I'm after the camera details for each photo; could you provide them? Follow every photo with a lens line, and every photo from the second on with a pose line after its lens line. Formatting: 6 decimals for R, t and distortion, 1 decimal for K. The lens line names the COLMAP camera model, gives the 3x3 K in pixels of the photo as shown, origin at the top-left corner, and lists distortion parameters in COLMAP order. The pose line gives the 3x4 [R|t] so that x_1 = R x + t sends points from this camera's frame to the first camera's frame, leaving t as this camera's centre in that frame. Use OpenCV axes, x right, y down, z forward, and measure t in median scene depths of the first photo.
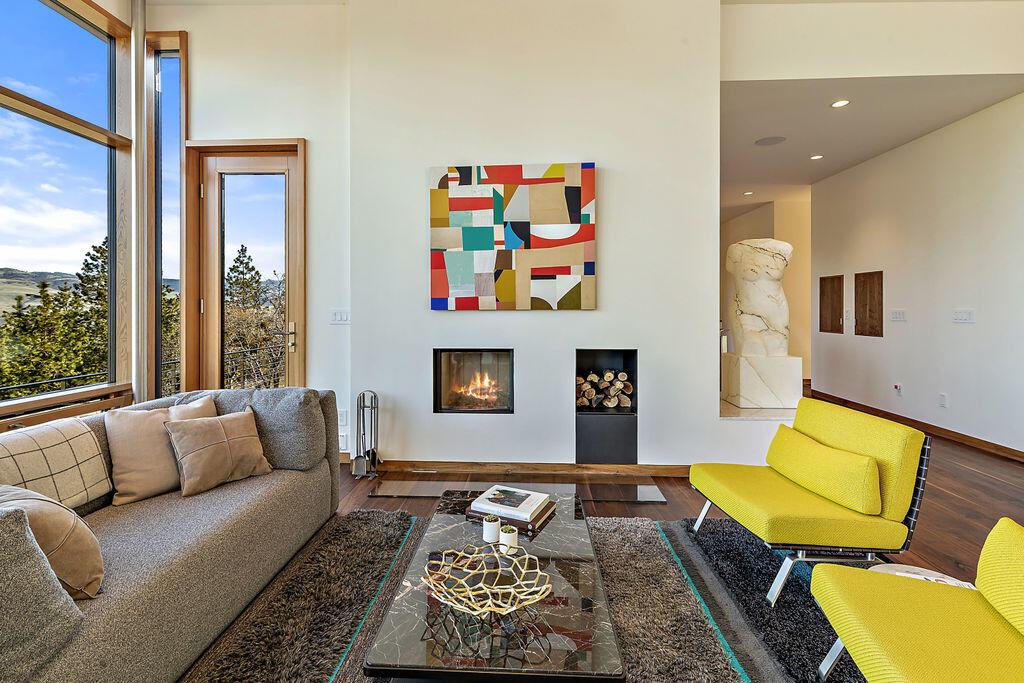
lens RADIAL K [[474.3, 0, 514.7], [0, 474.3, 304.6], [0, 0, 1]] dist [0.009248, -0.002107]
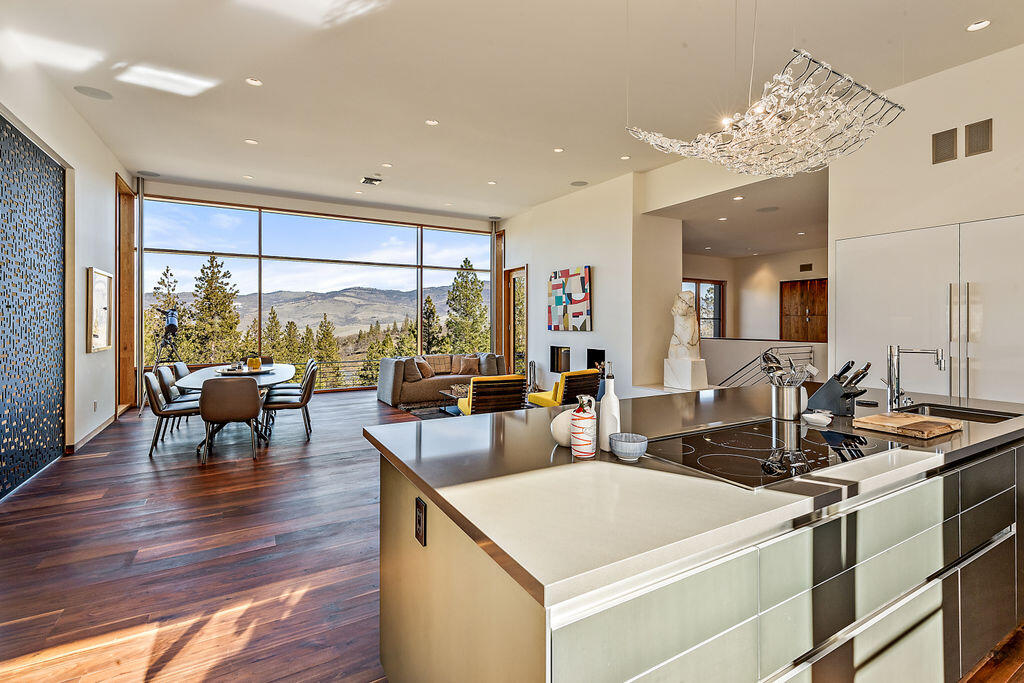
lens RADIAL K [[474.3, 0, 516.0], [0, 474.3, 315.7], [0, 0, 1]] dist [0.009248, -0.002107]
pose [[0.540045, -0.010221, -0.841574, 1.831152], [0.002860, 0.999943, -0.010309, -0.039928], [0.841631, 0.003160, 0.540044, -0.482937]]
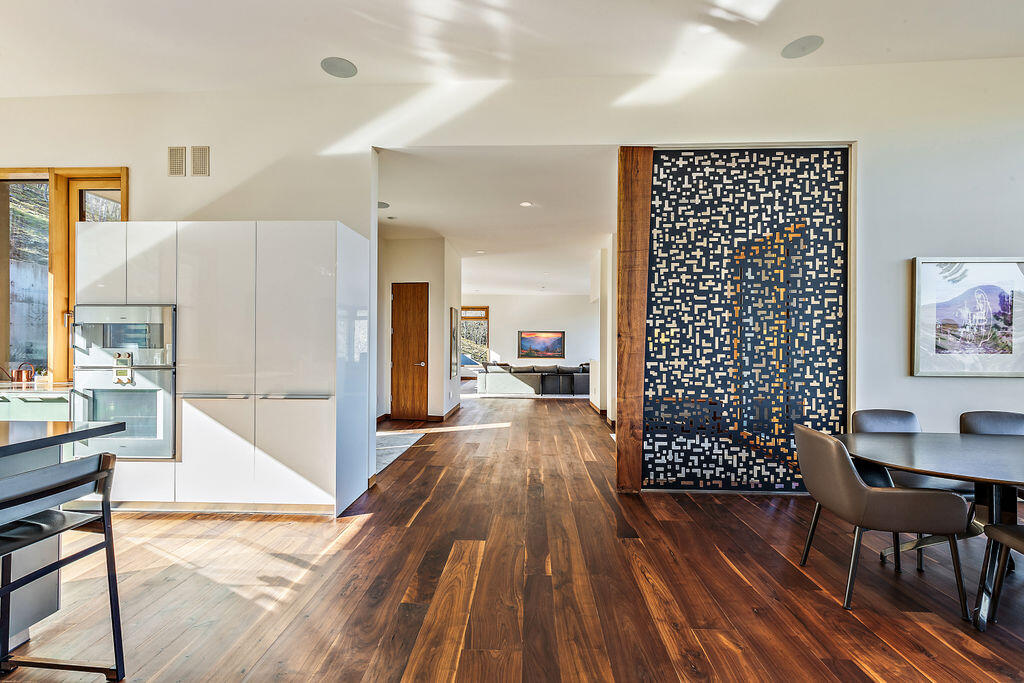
lens RADIAL K [[474.3, 0, 508.7], [0, 474.3, 344.6], [0, 0, 1]] dist [0.009248, -0.002107]
pose [[-0.999945, -0.008729, -0.005750, 0.742181], [-0.008794, 0.999896, 0.011388, -0.022364], [0.005650, 0.011437, -0.999919, 0.298344]]
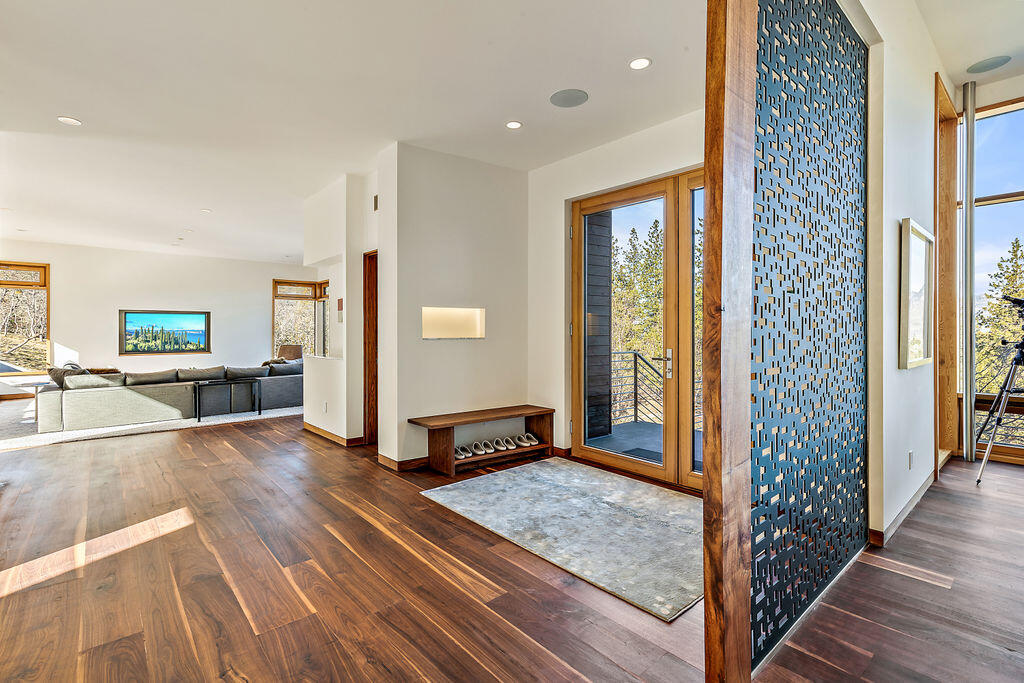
lens RADIAL K [[474.3, 0, 511.4], [0, 474.3, 327.6], [0, 0, 1]] dist [0.009248, -0.002107]
pose [[-0.715656, -0.003741, -0.698443, 0.915270], [-0.004633, 0.999989, -0.000609, -0.012879], [0.698438, 0.002800, -0.715665, -0.687121]]
